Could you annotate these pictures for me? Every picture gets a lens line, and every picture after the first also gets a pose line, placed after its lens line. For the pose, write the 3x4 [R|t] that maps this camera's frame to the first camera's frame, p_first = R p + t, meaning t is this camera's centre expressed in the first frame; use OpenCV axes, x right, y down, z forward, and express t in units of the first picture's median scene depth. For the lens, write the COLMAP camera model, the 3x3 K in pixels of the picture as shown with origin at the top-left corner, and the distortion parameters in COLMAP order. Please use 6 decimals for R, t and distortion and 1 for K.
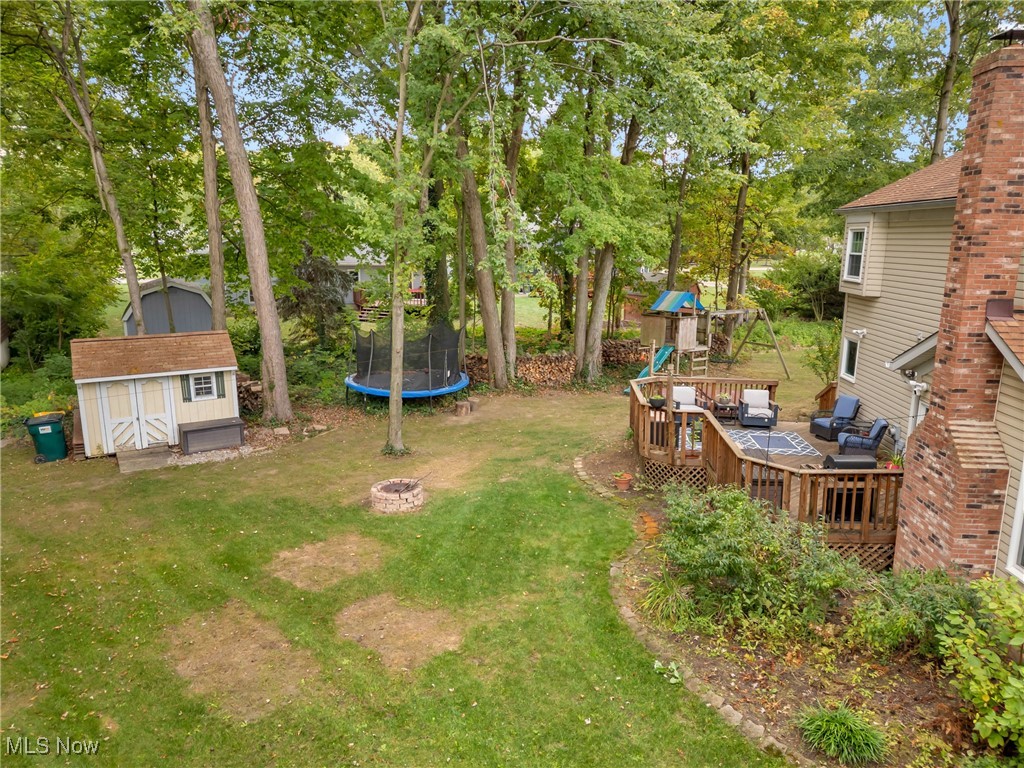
lens RADIAL K [[723.8, 0, 512.0], [0, 723.8, 384.0], [0, 0, 1]] dist [0.080645, -0.074527]
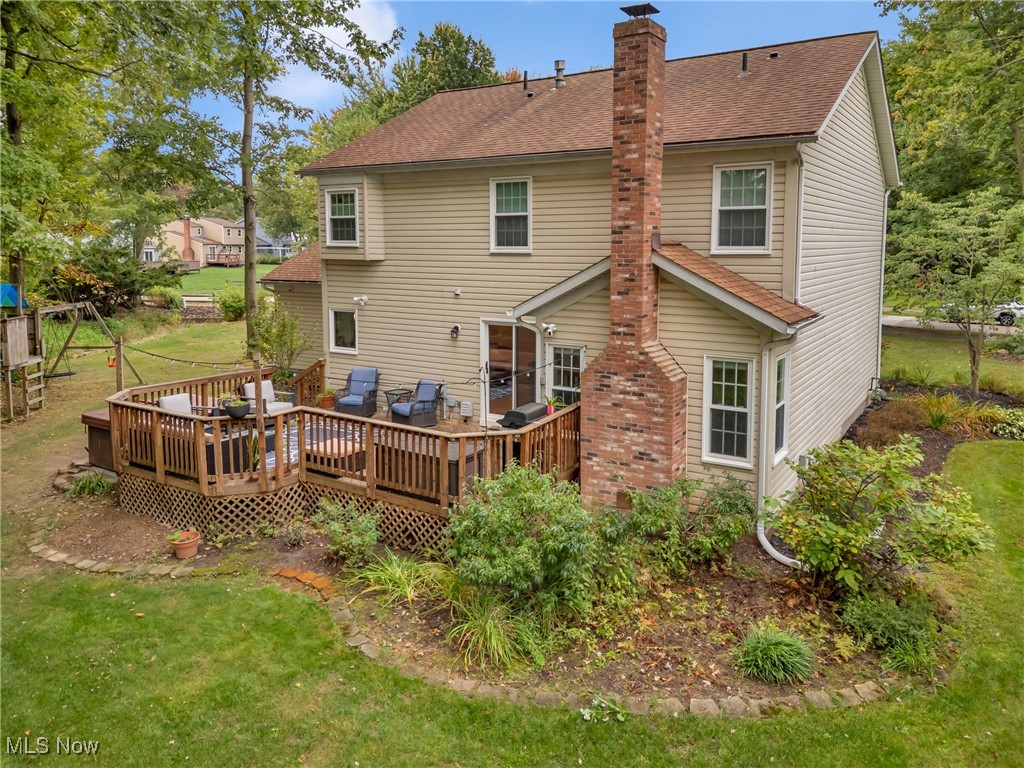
lens RADIAL K [[744.3, 0, 513.8], [0, 744.3, 319.5], [0, 0, 1]] dist [0.027944, -0.005700]
pose [[0.466837, -0.095494, 0.879173, -0.405675], [0.179893, 0.983621, 0.011317, -0.029344], [-0.865853, 0.152873, 0.476369, 0.548503]]
